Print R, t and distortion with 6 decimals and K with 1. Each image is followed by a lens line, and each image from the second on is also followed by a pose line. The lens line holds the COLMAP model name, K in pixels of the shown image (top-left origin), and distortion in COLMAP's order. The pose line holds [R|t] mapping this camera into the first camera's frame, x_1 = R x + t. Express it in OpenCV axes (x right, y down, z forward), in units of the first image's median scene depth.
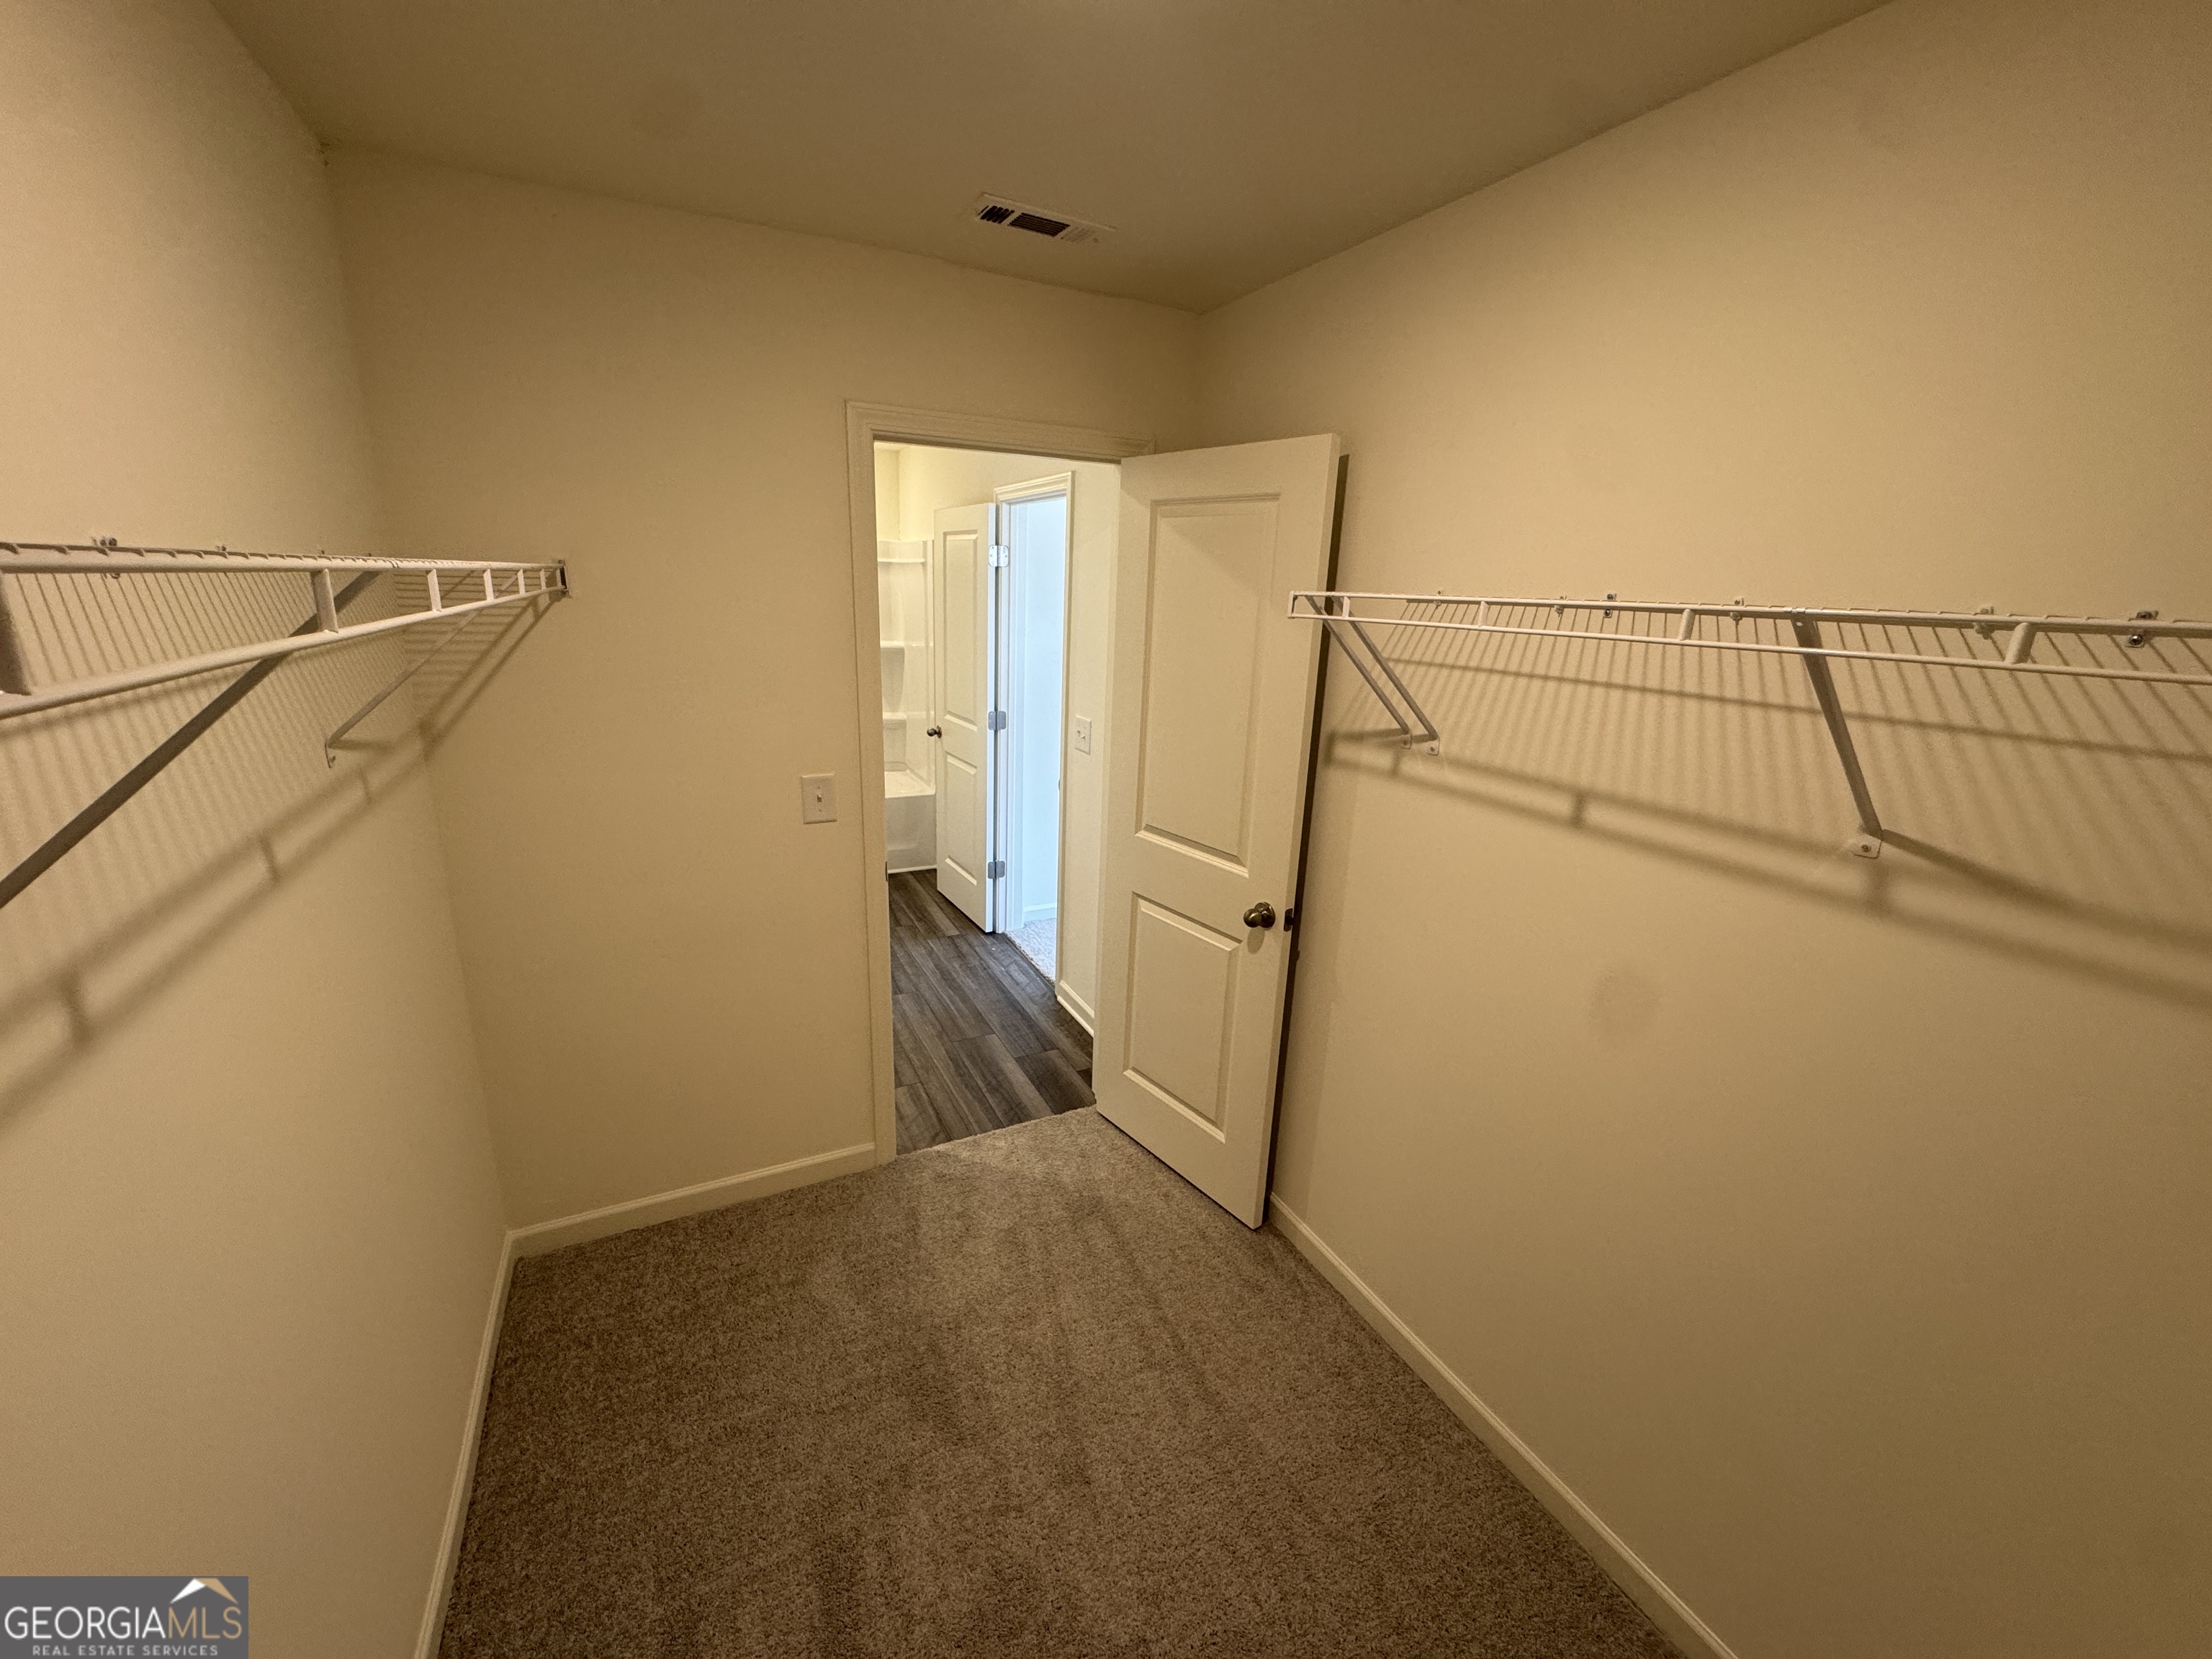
lens RADIAL K [[884.6, 0, 1106.0], [0, 884.6, 829.5], [0, 0, 1]] dist [-0.001968, -0.000220]
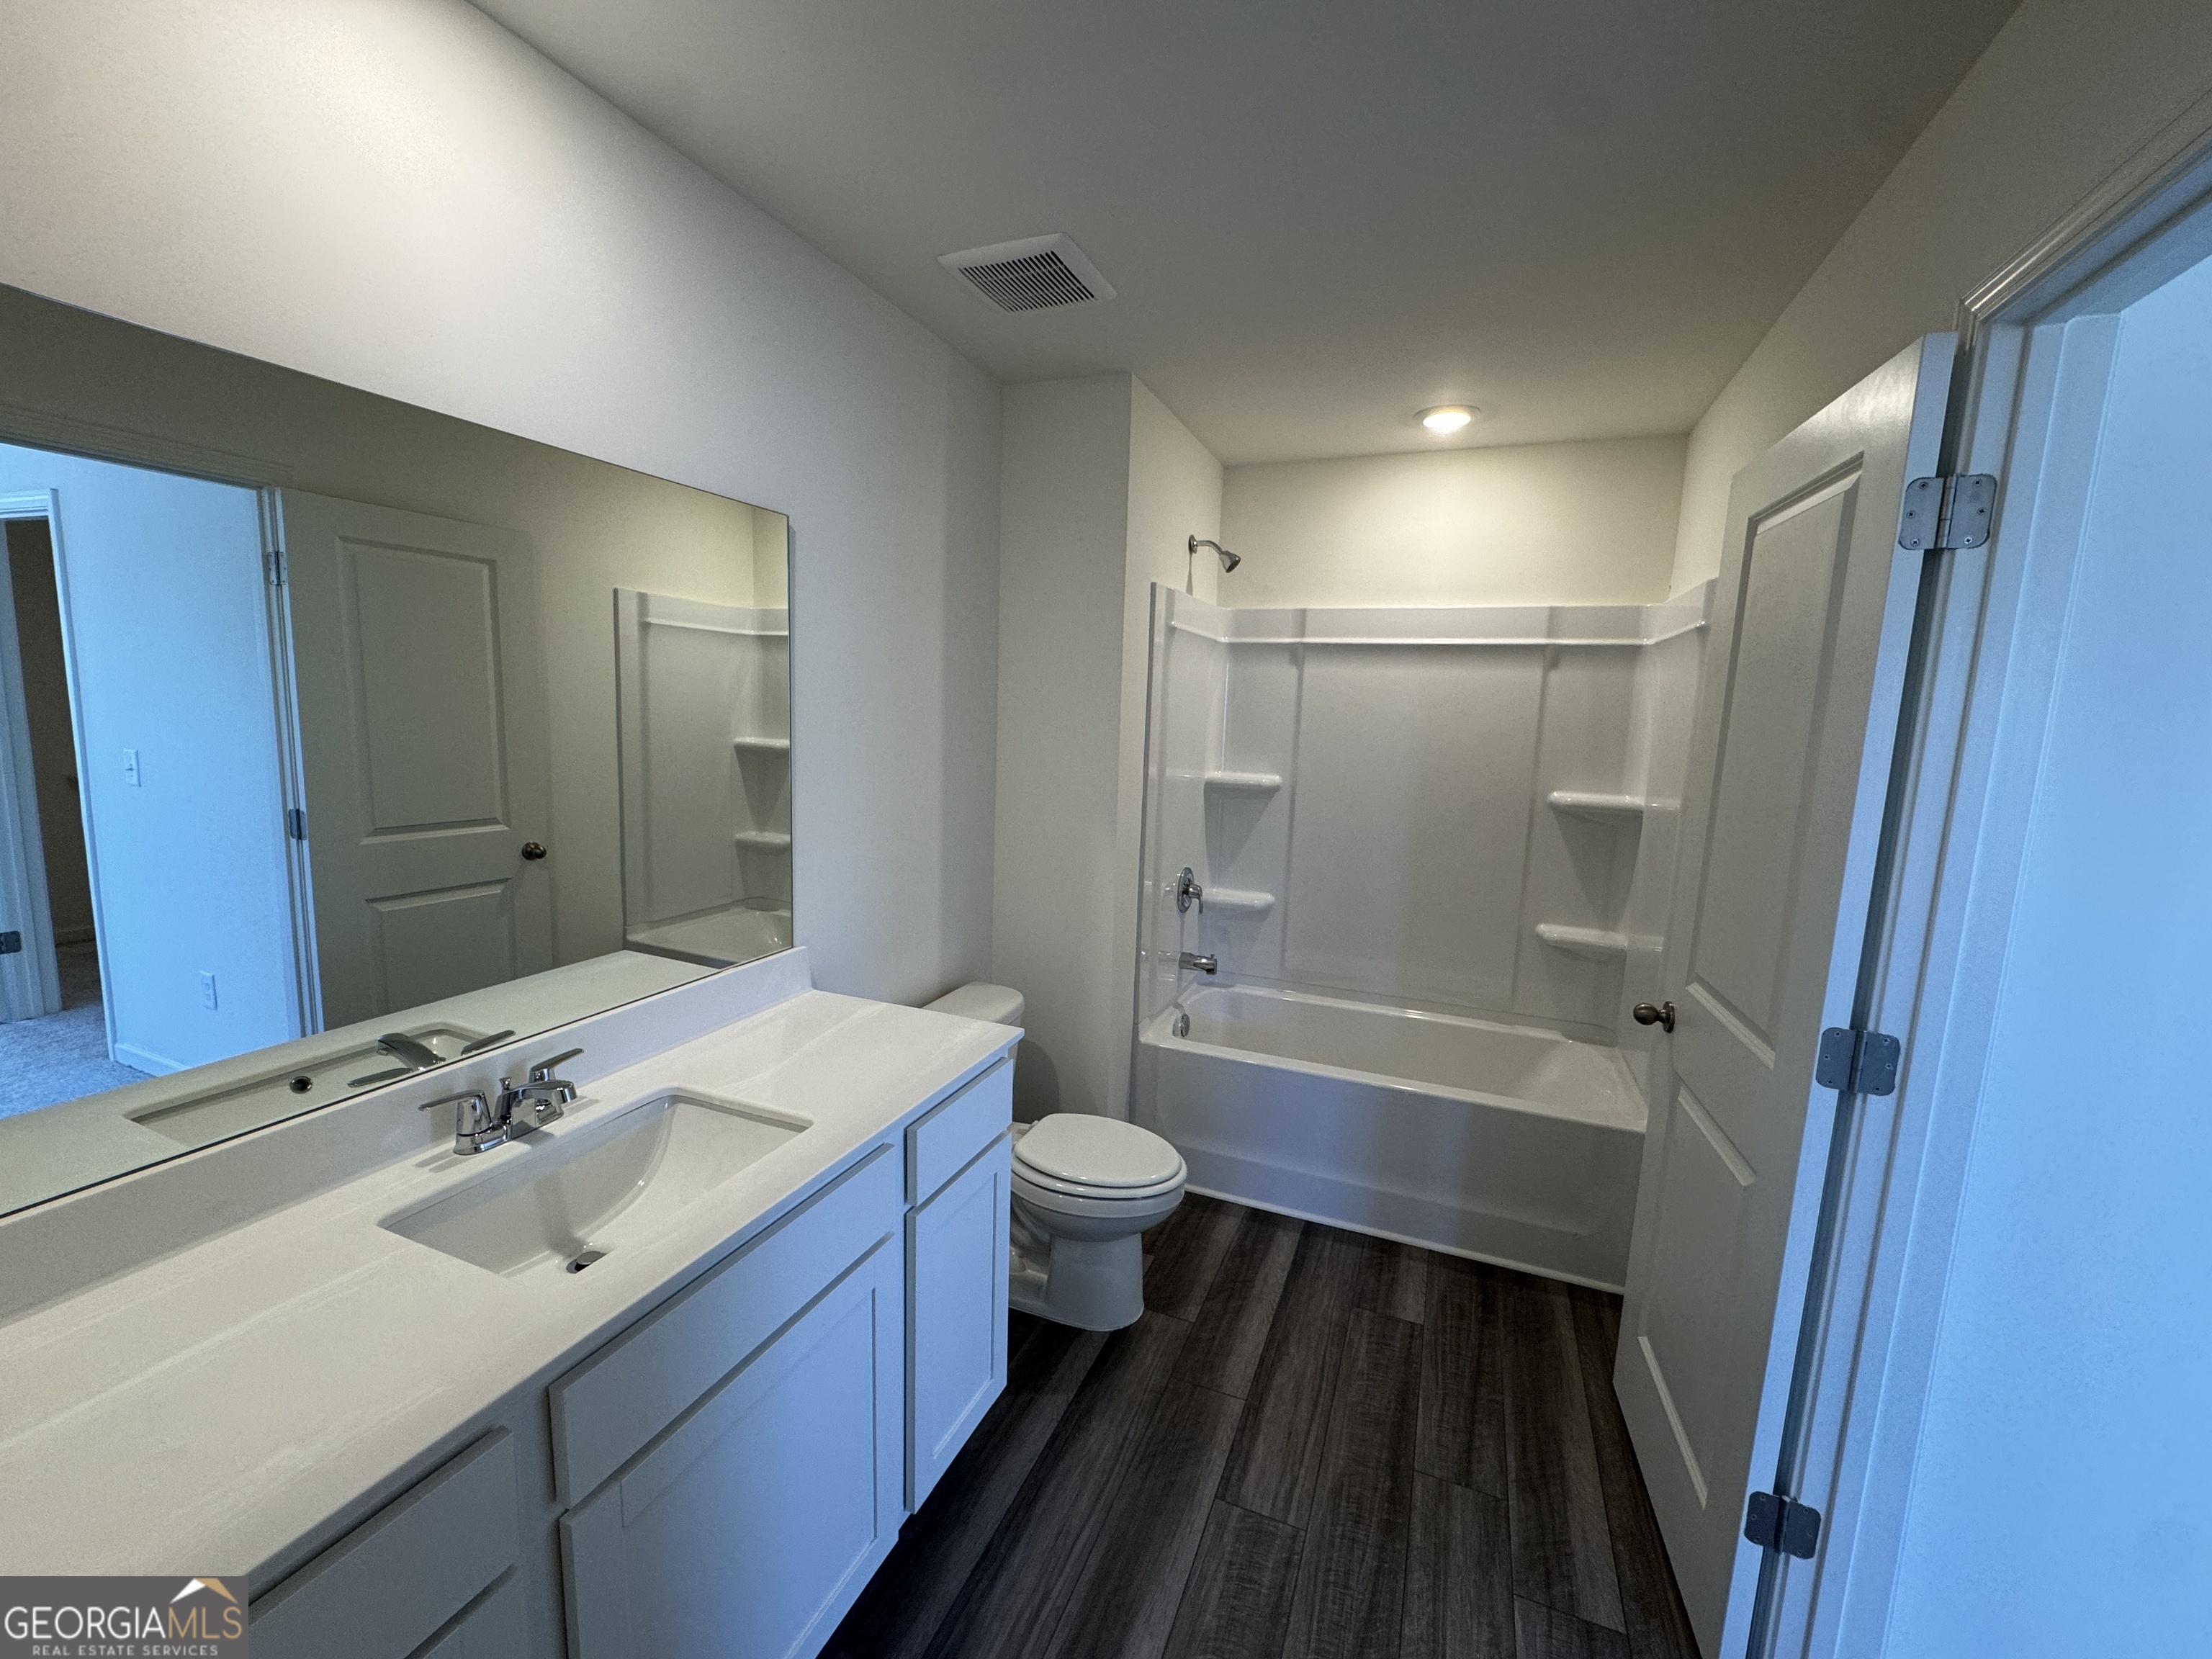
lens RADIAL K [[884.6, 0, 1106.0], [0, 884.6, 829.5], [0, 0, 1]] dist [-0.001968, -0.000220]
pose [[0.662288, 0.086247, -0.744268, -0.067824], [-0.210989, 0.974622, -0.074808, -0.110305], [0.718928, 0.206577, 0.663678, 0.538474]]
